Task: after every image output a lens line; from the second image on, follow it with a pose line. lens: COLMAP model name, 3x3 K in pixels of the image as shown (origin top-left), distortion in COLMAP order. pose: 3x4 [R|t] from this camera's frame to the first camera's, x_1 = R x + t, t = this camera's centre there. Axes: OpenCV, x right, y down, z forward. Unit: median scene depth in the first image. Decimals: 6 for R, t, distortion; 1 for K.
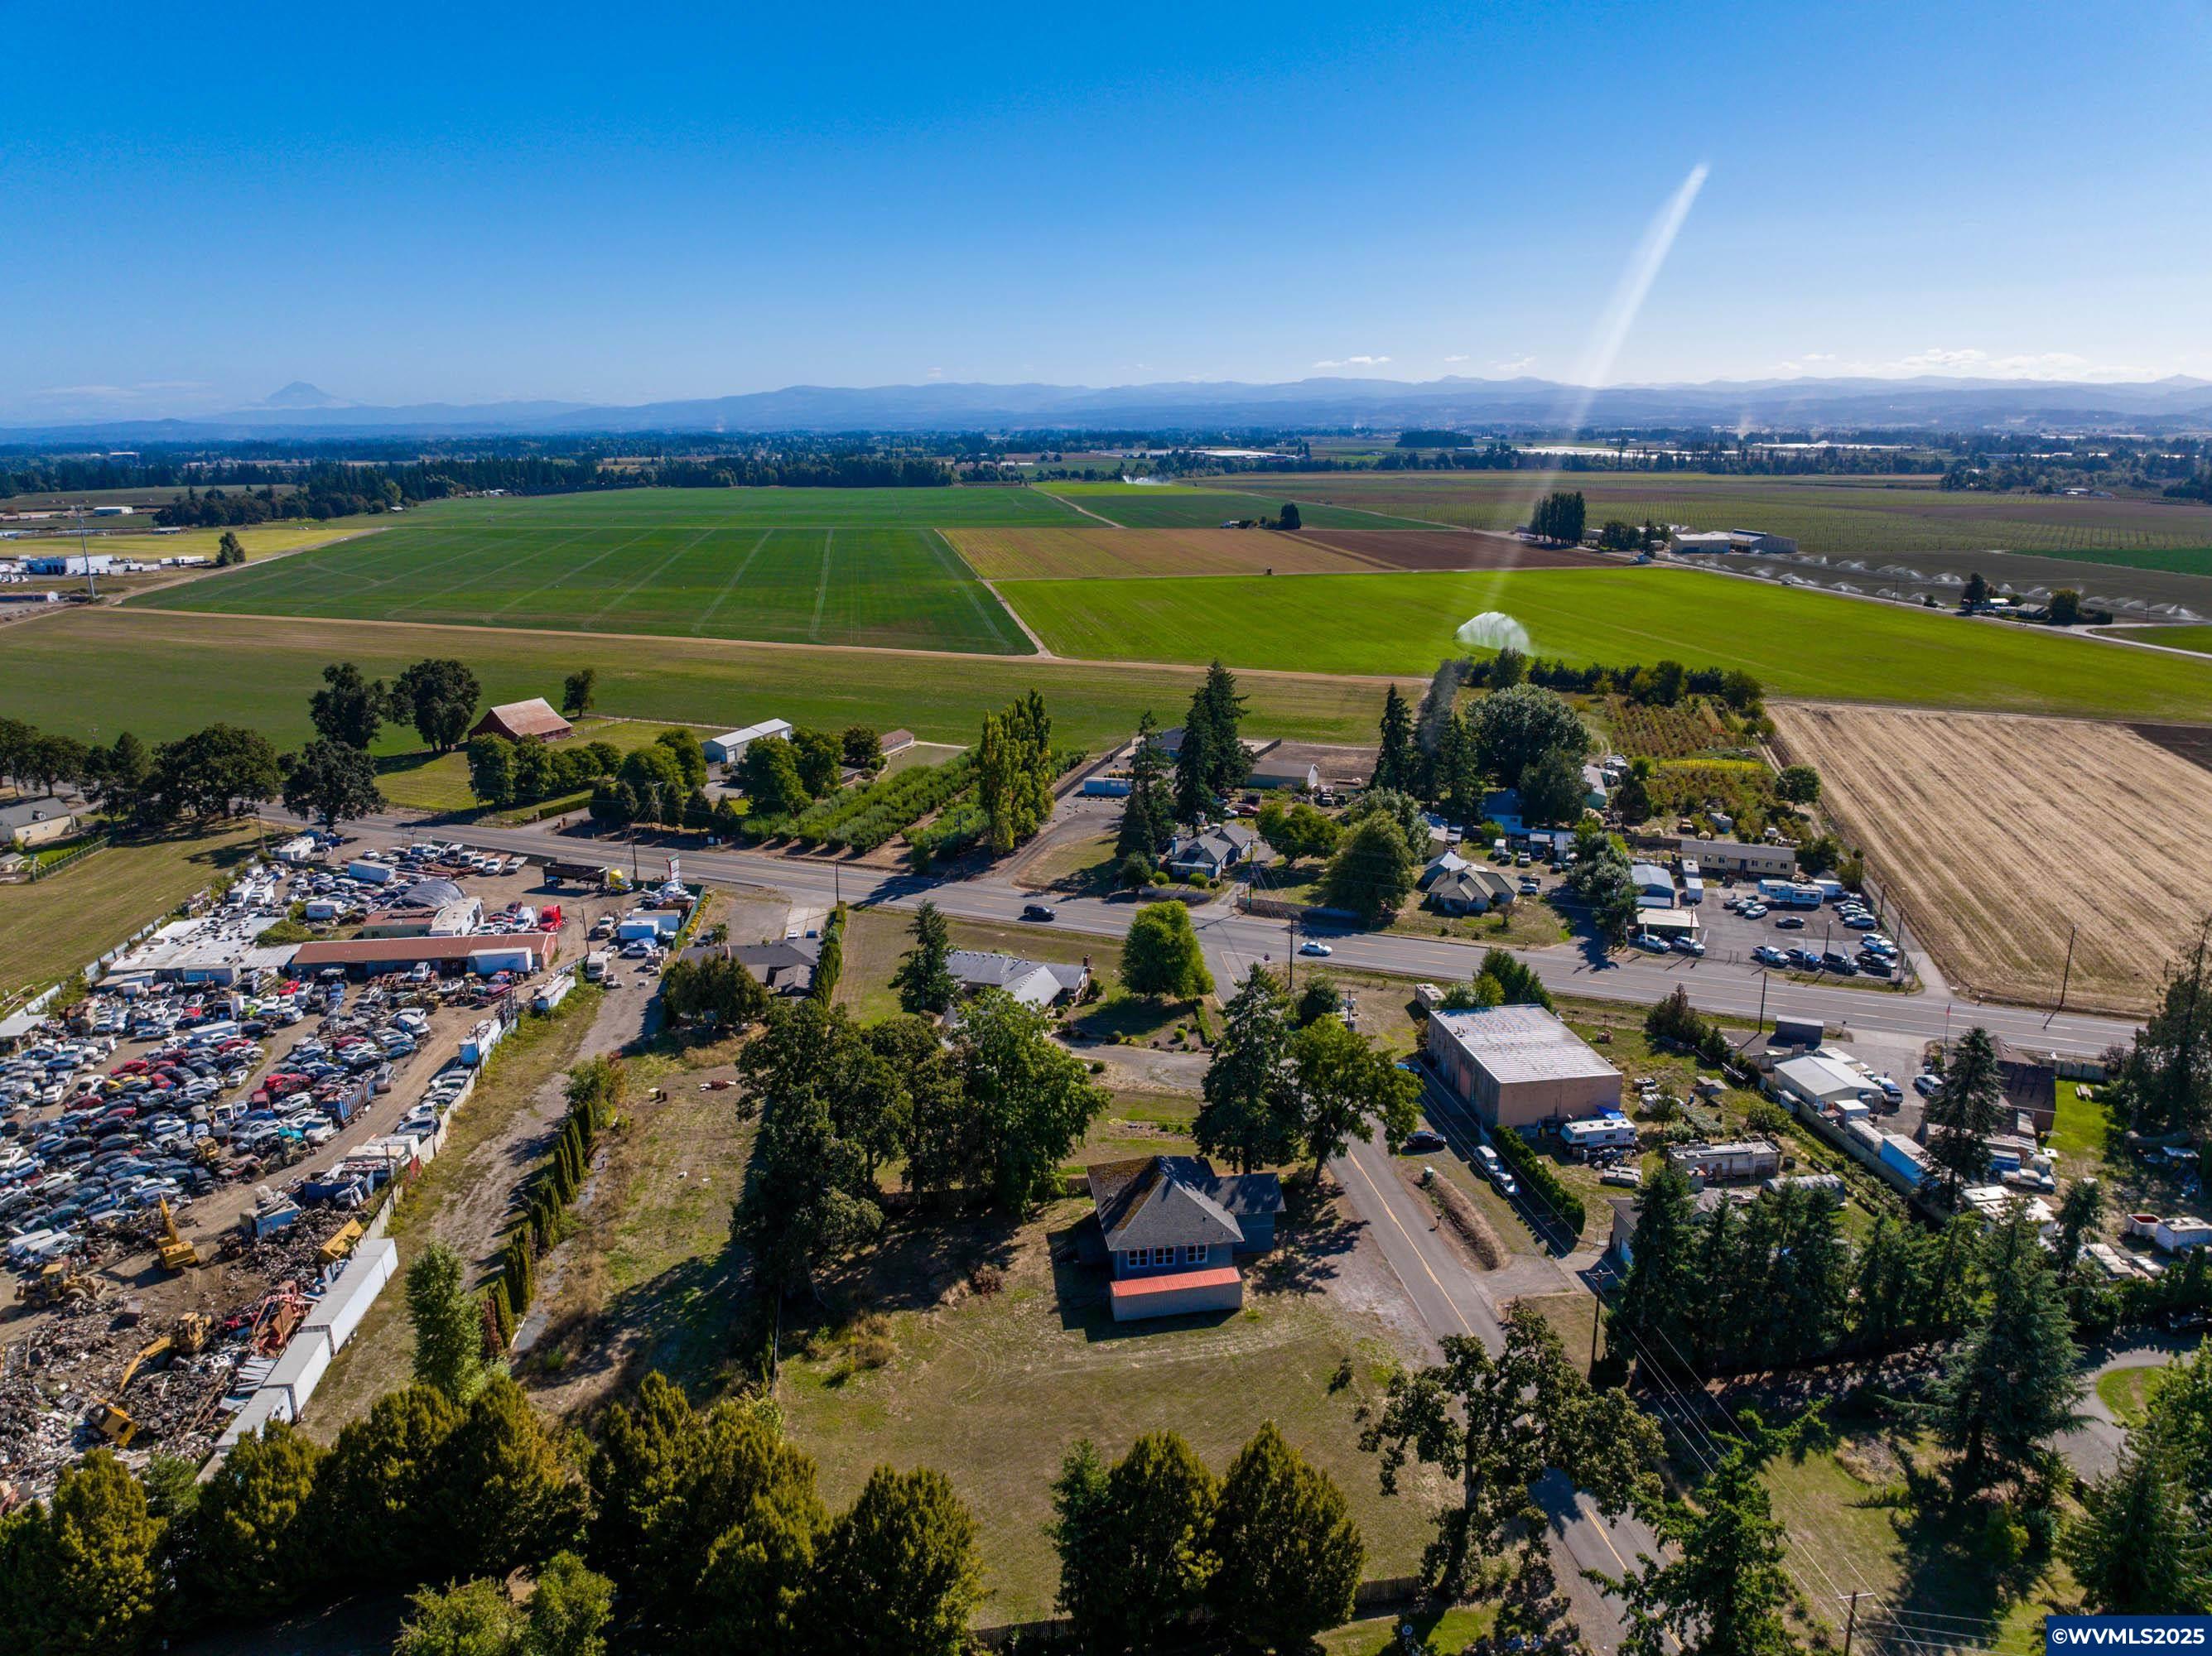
lens RADIAL K [[1563.0, 0, 1104.1], [0, 1563.0, 823.5], [0, 0, 1]] dist [-0.042435, 0.009339]
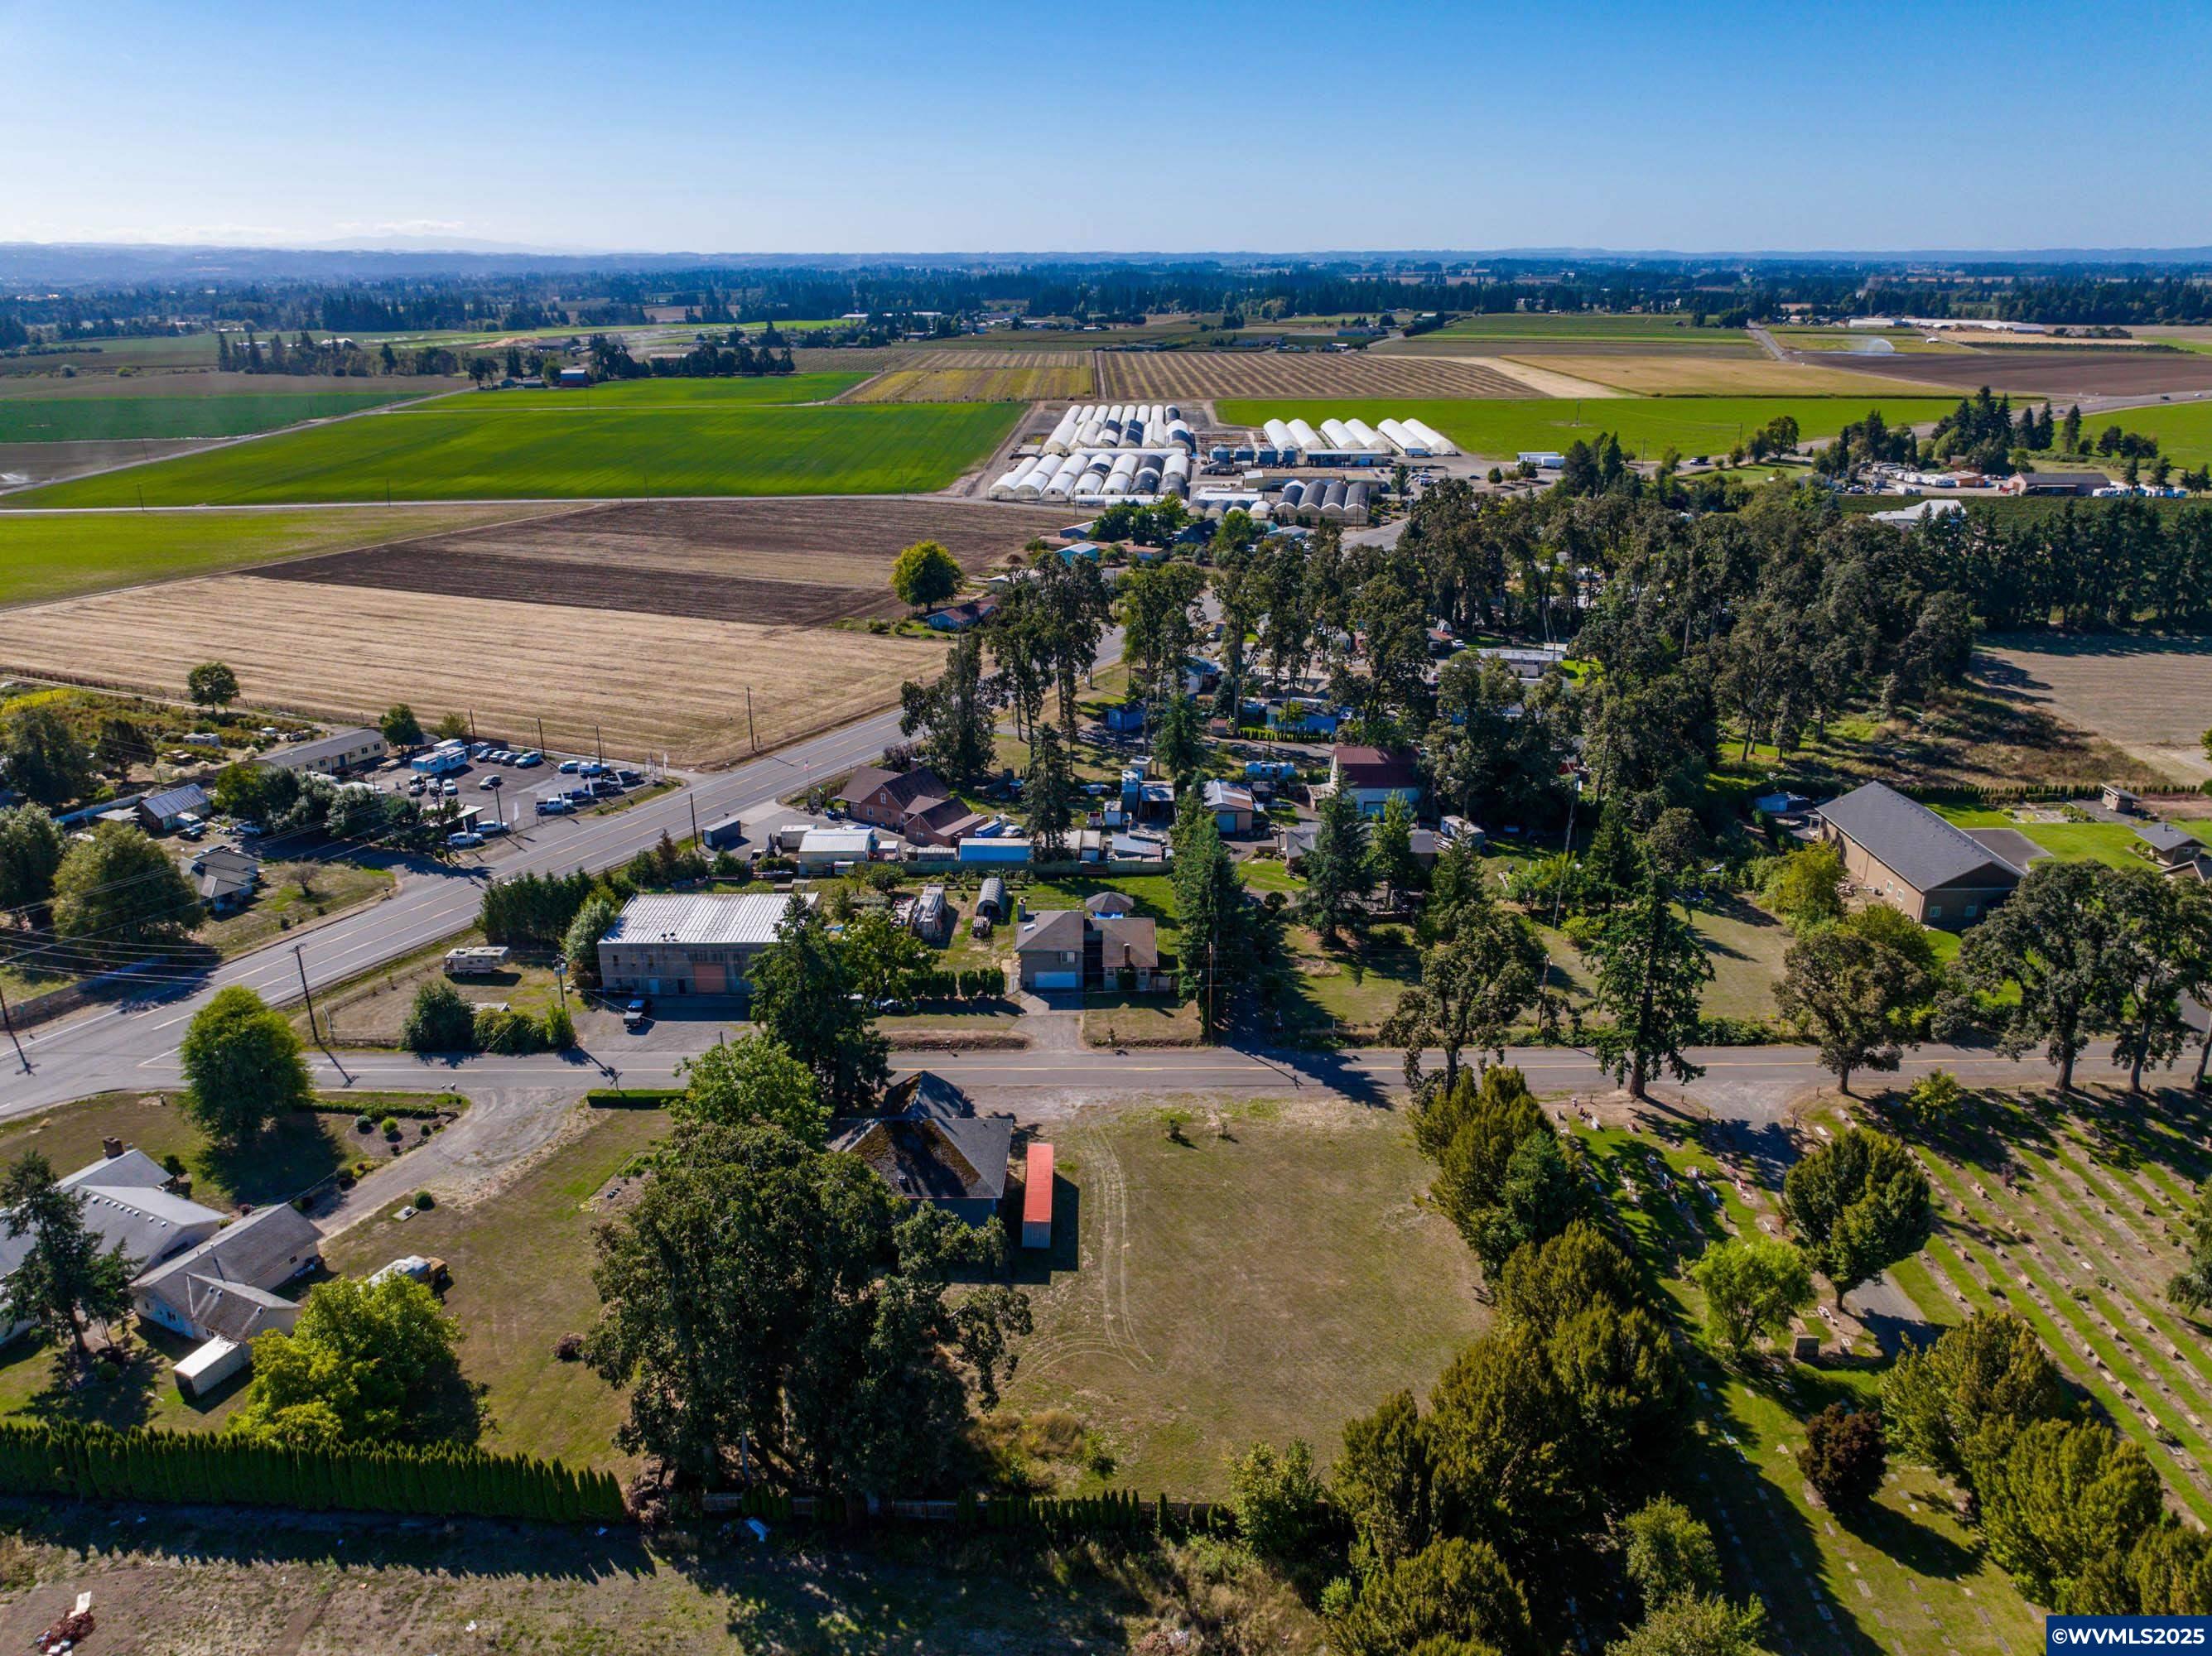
lens RADIAL K [[1563.0, 0, 1104.1], [0, 1563.0, 823.5], [0, 0, 1]] dist [-0.042435, 0.009339]
pose [[0.151410, -0.332493, 0.930872, -0.560688], [0.252014, 0.923594, 0.288902, -0.129318], [-0.955805, 0.190850, 0.223634, 0.512509]]
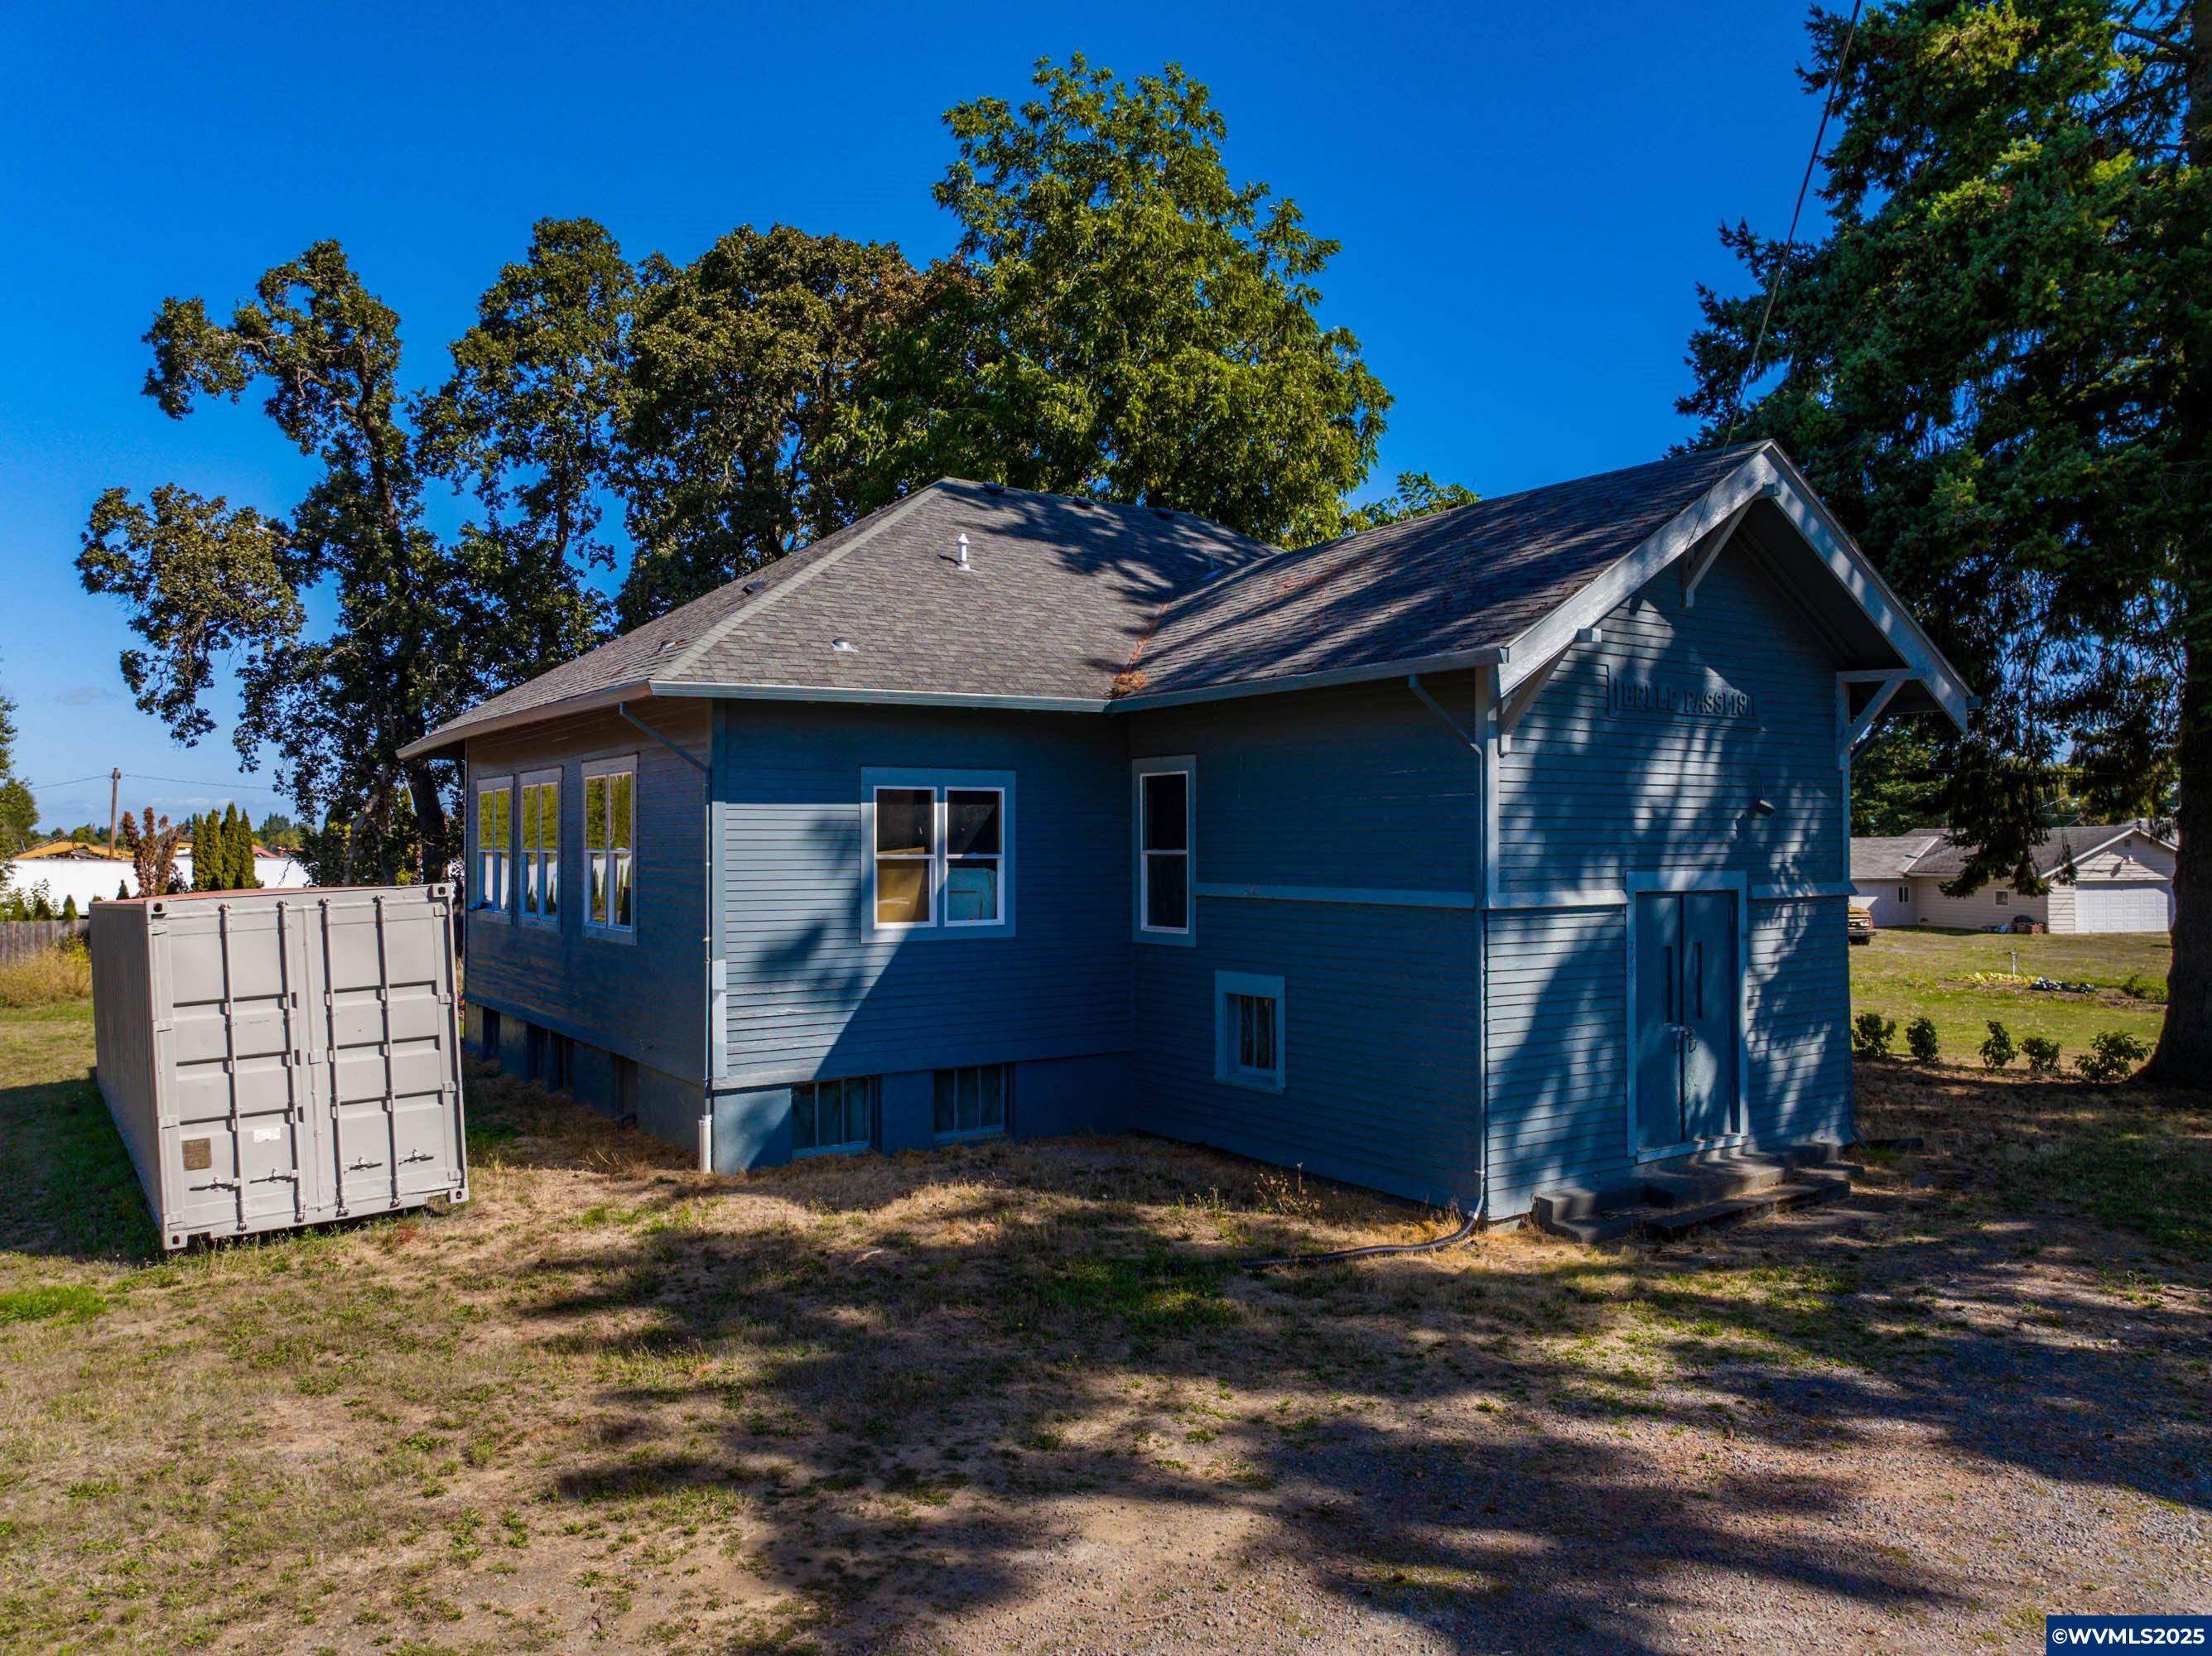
lens RADIAL K [[1558.6, 0, 1101.4], [0, 1558.6, 821.9], [0, 0, 1]] dist [-0.042235, 0.003545]
pose [[0.421959, -0.004134, -0.906606, 0.139970], [-0.224693, 0.968315, -0.108993, 0.208831], [0.878330, 0.249699, 0.407660, 0.731486]]
